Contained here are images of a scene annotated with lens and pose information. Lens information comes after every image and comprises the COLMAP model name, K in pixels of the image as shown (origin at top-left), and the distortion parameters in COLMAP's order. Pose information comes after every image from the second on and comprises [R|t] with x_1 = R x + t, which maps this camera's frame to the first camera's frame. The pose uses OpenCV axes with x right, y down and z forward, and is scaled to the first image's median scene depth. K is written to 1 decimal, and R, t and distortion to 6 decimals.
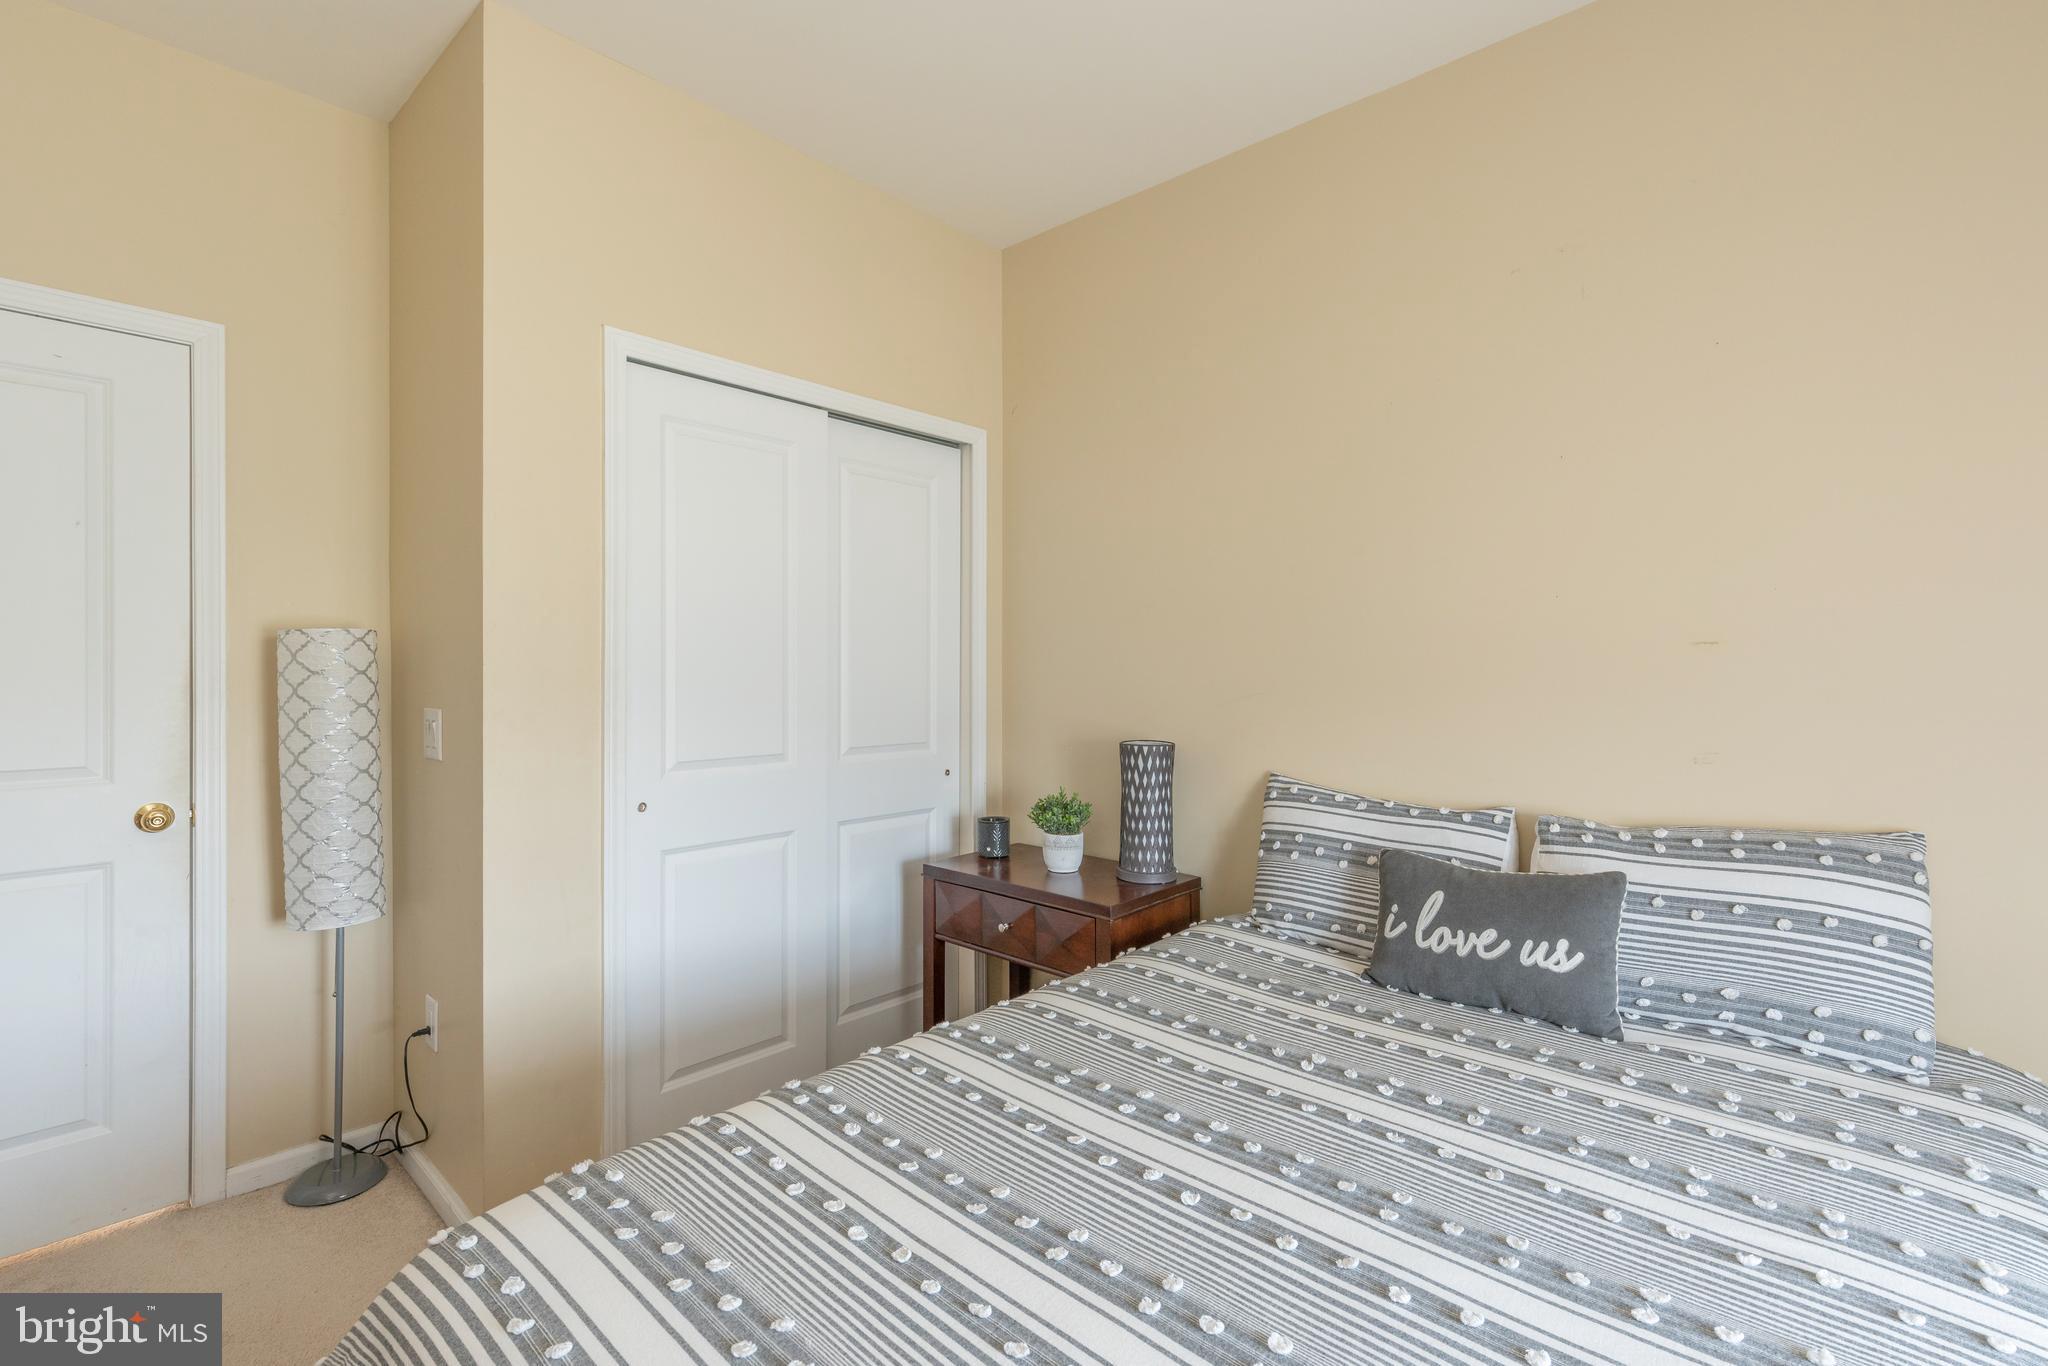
lens RADIAL K [[930.4, 0, 1032.4], [0, 930.4, 665.8], [0, 0, 1]] dist [0.003559, 0.000279]
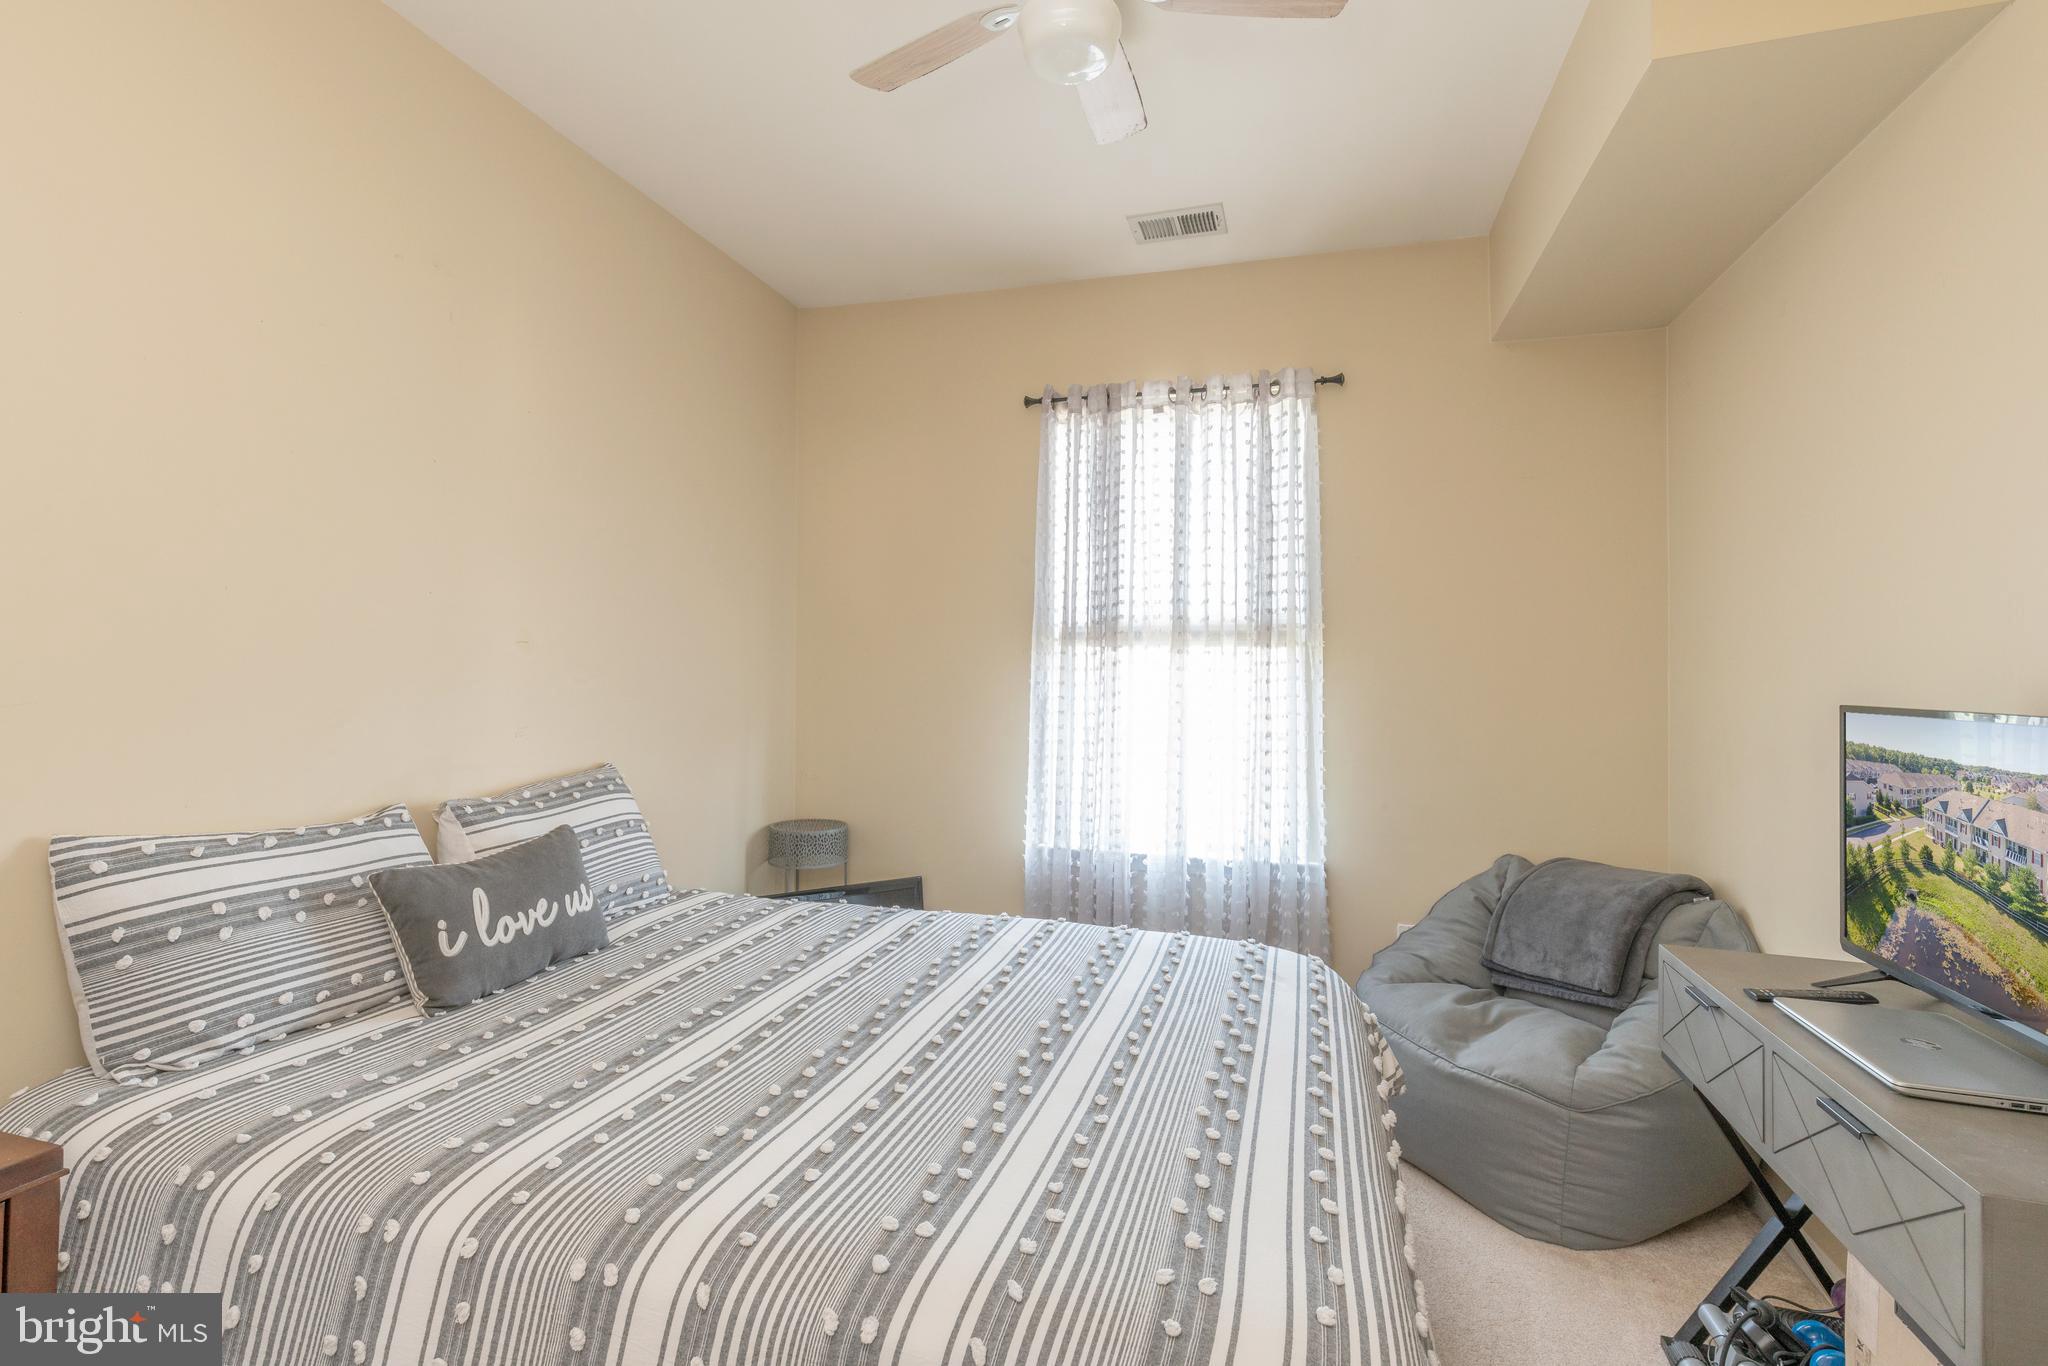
lens RADIAL K [[930.4, 0, 1032.4], [0, 930.4, 665.8], [0, 0, 1]] dist [0.003559, 0.000279]
pose [[-0.444507, -0.009573, 0.895724, -0.708092], [-0.013285, 0.999903, 0.004094, -0.005351], [-0.895677, -0.010080, -0.444591, 0.918096]]
